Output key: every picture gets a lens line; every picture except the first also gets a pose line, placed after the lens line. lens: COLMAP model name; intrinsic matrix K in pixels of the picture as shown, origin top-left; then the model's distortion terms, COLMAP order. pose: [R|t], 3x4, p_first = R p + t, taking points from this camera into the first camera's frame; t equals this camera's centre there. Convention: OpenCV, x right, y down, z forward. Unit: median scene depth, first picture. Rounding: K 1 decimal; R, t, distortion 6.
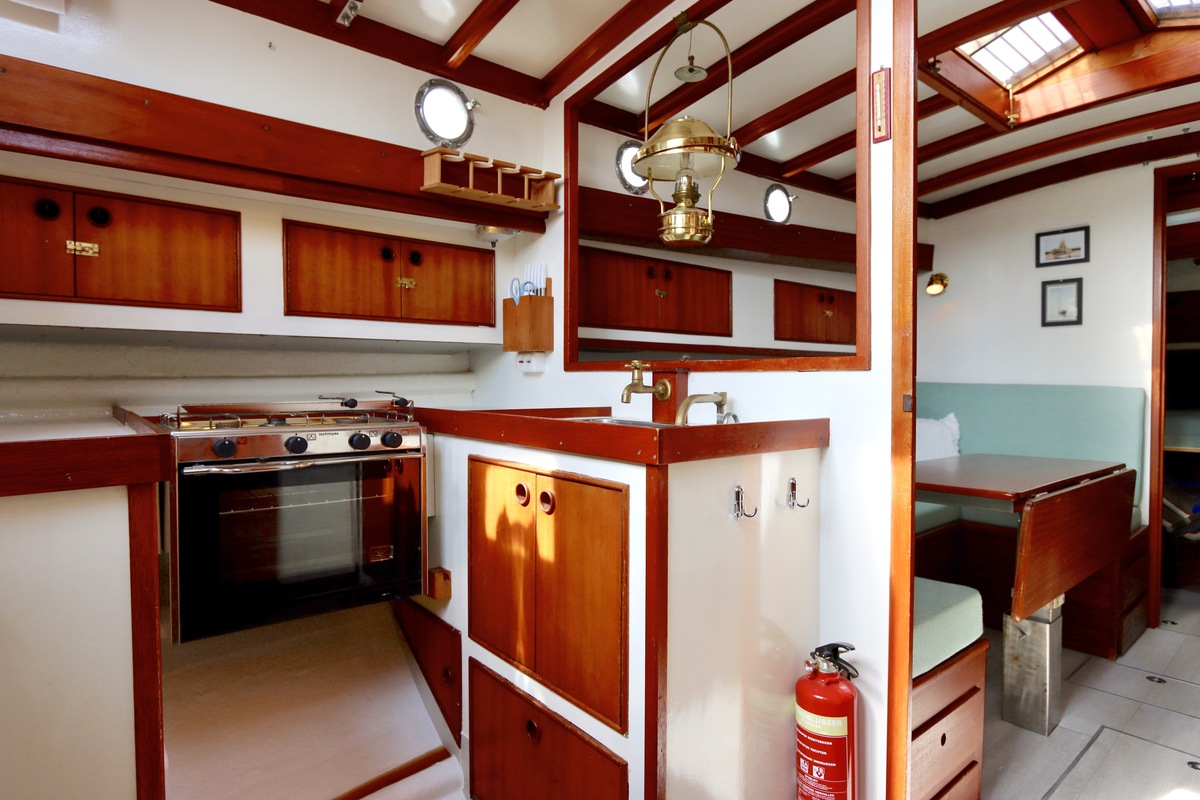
lens RADIAL K [[665.8, 0, 599.8], [0, 665.8, 388.9], [0, 0, 1]] dist [-0.013702, 0.002423]
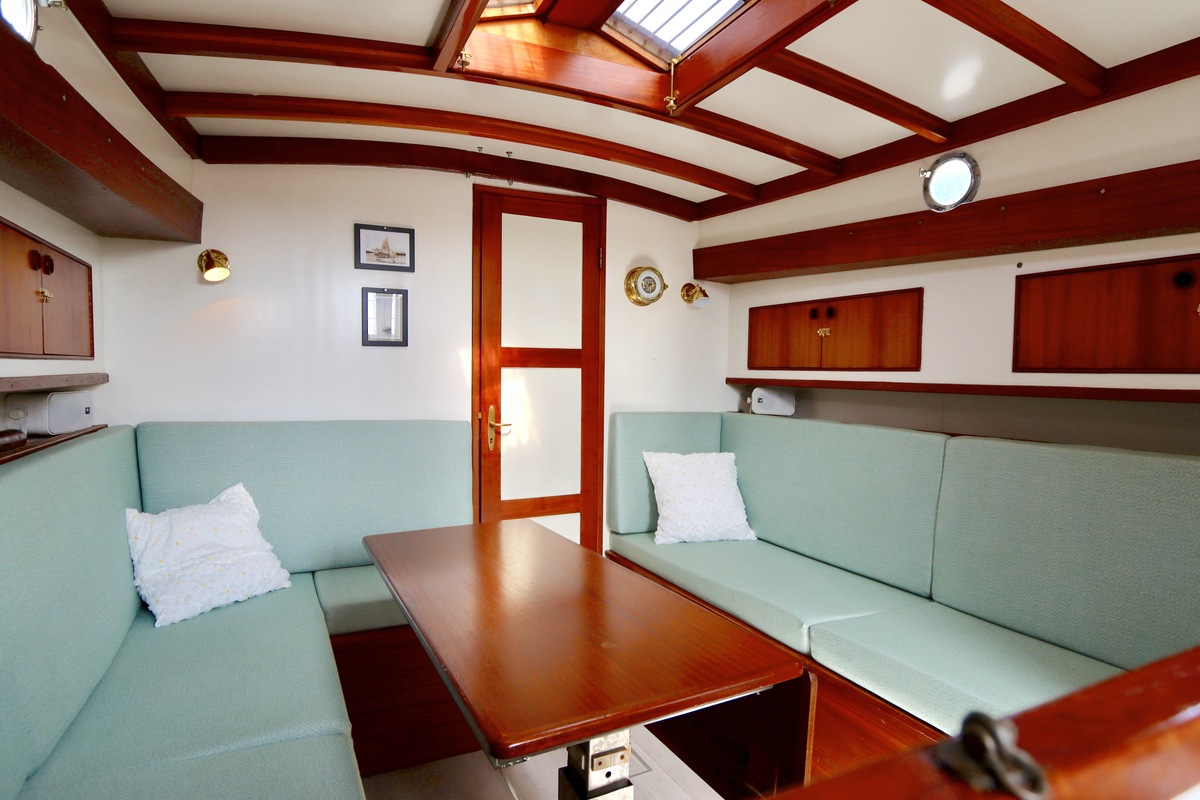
lens RADIAL K [[652.2, 0, 602.2], [0, 652.2, 393.5], [0, 0, 1]] dist [-0.018938, 0.001054]
pose [[0.239818, -0.031018, 0.970322, -0.011611], [0.002738, 0.999507, 0.031274, -0.101996], [-0.970814, -0.004843, 0.239785, 0.910232]]
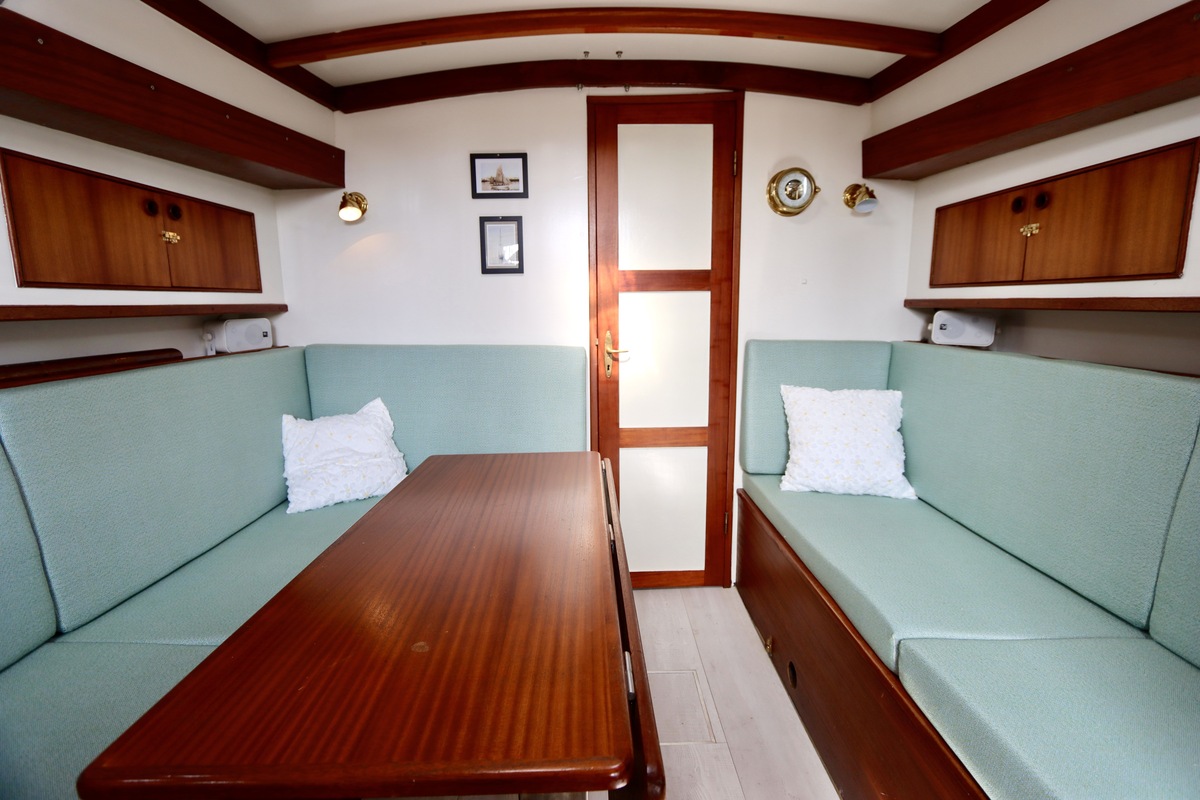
lens RADIAL K [[566.5, 0, 598.4], [0, 566.5, 391.6], [0, 0, 1]] dist [-0.017799, 0.001591]
pose [[0.642307, -0.122214, 0.756641, 0.358064], [0.019196, 0.989461, 0.143524, -0.079737], [-0.766207, -0.077662, 0.637884, 0.725447]]
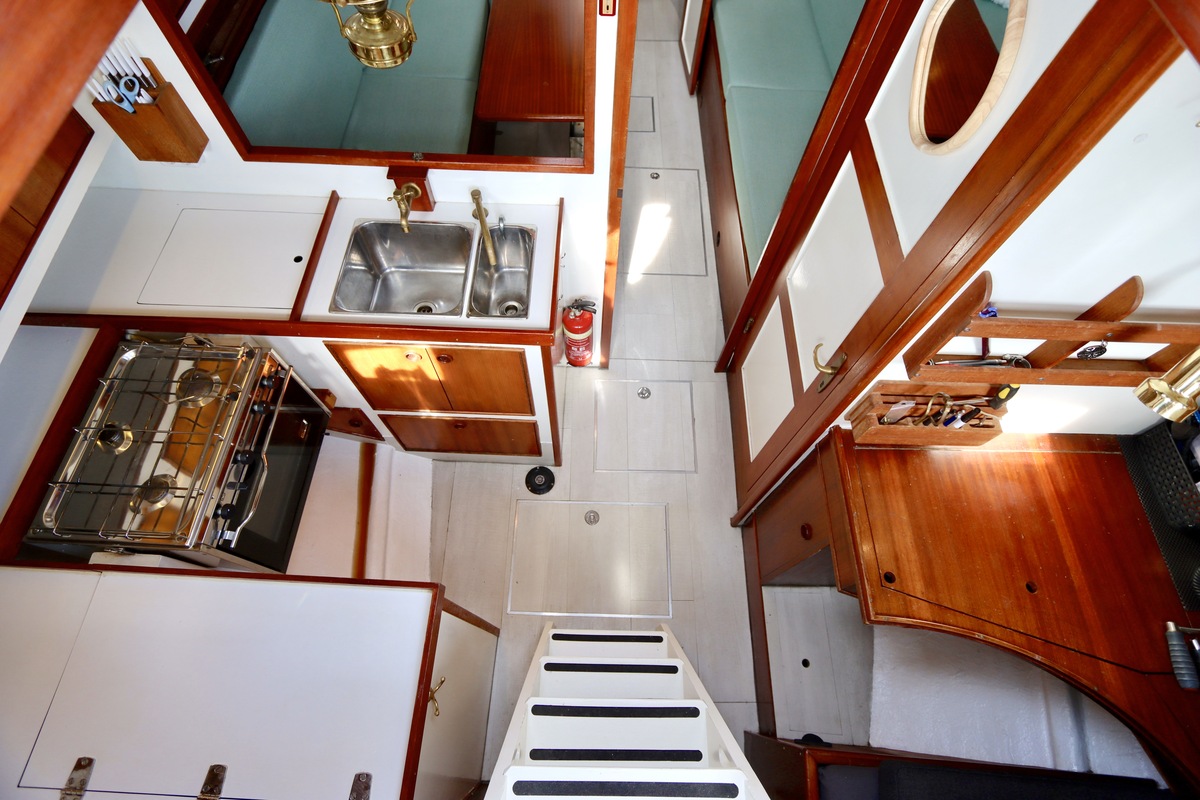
lens RADIAL K [[568.8, 0, 601.0], [0, 568.8, 393.9], [0, 0, 1]] dist [-0.014051, 0.000766]
pose [[0.654221, -0.664692, 0.360805, -0.240905], [-0.016658, 0.464284, 0.885530, -0.613697], [-0.756120, -0.585342, 0.292671, 0.224584]]
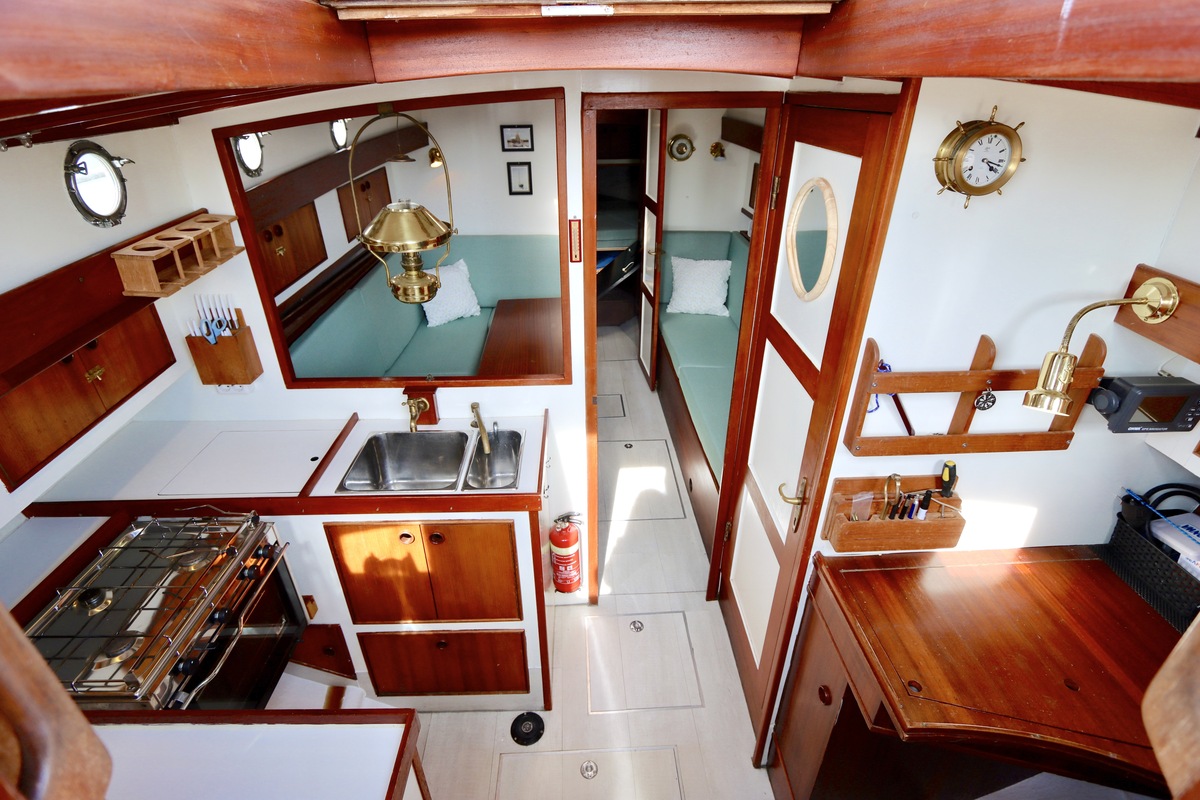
lens RADIAL K [[566.5, 0, 598.4], [0, 566.5, 391.6], [0, 0, 1]] dist [-0.017799, 0.001591]
pose [[0.609323, -0.380278, 0.695783, -0.423450], [0.015277, 0.882960, 0.469200, -0.492732], [-0.792775, -0.275265, 0.543817, 0.065774]]
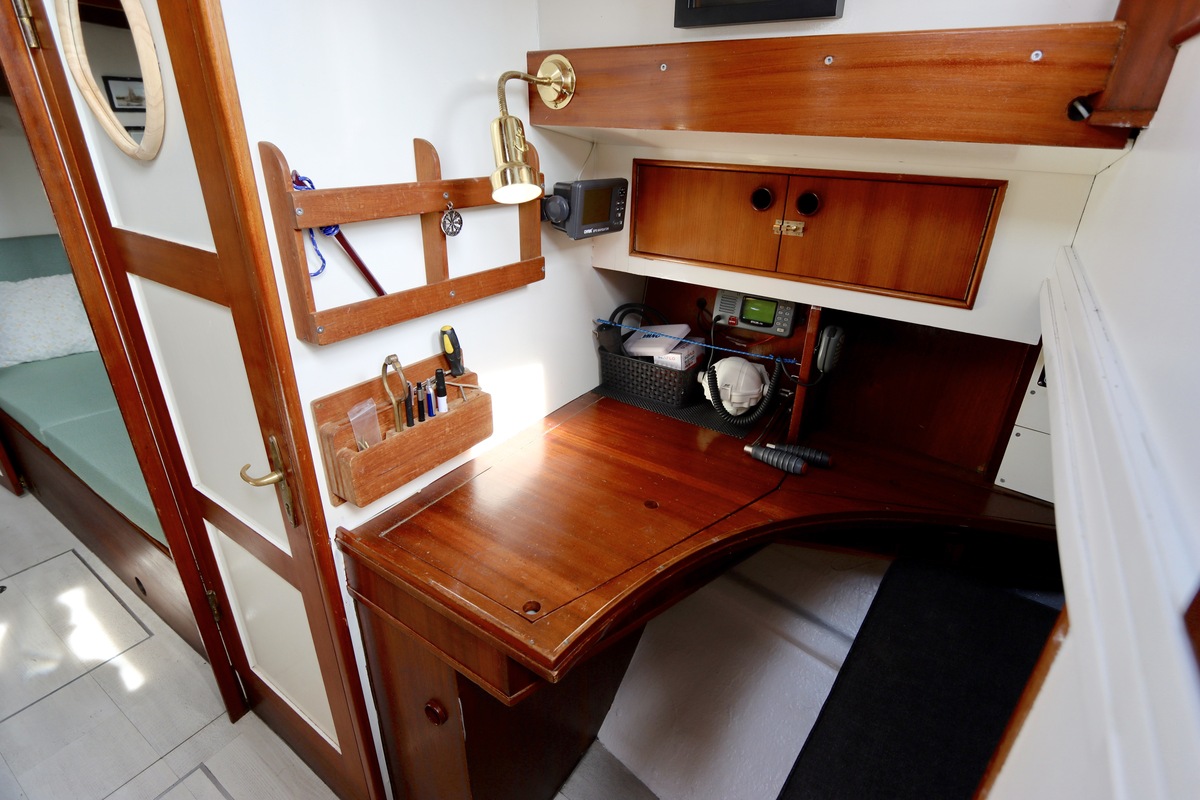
lens RADIAL K [[585.0, 0, 600.8], [0, 585.0, 390.0], [0, 0, 1]] dist [-0.017182, 0.000331]
pose [[-0.278518, -0.397511, 0.874307, -0.258033], [-0.005839, 0.911012, 0.412339, -0.264131], [-0.960413, 0.109739, -0.256055, 0.081808]]
